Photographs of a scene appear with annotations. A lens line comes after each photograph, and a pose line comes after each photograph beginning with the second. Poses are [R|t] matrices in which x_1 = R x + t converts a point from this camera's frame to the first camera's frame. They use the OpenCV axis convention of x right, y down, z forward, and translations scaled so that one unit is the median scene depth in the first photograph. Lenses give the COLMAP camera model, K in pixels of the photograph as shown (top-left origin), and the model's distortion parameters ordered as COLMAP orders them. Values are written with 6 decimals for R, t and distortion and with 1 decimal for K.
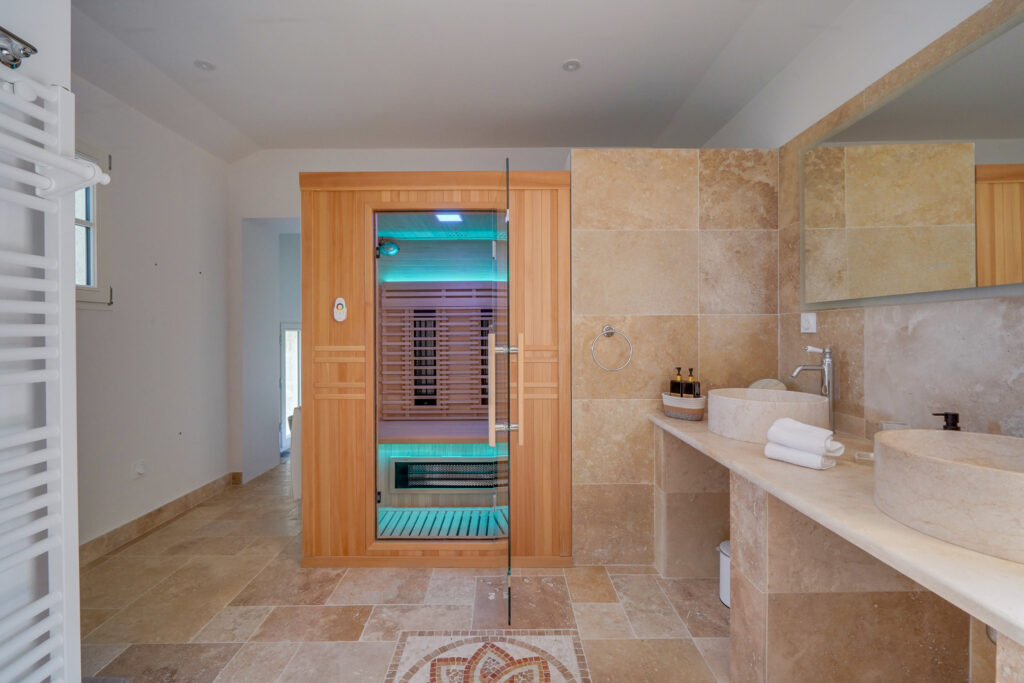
lens RADIAL K [[416.7, 0, 506.3], [0, 416.7, 337.1], [0, 0, 1]] dist [-0.005758, -0.000182]
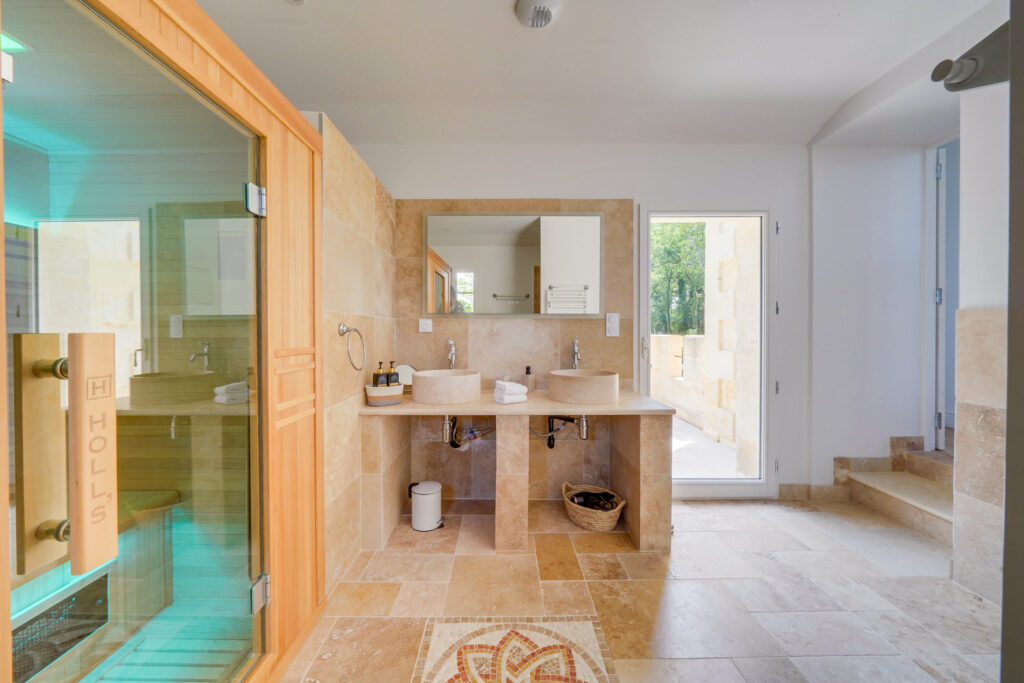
lens RADIAL K [[368.8, 0, 506.0], [0, 368.8, 336.5], [0, 0, 1]] dist [-0.000516, 0.000011]
pose [[0.013613, -0.008500, 0.999871, -0.757453], [0.008268, 0.999931, 0.008388, -0.003133], [-0.999873, 0.008153, 0.013682, 0.807014]]
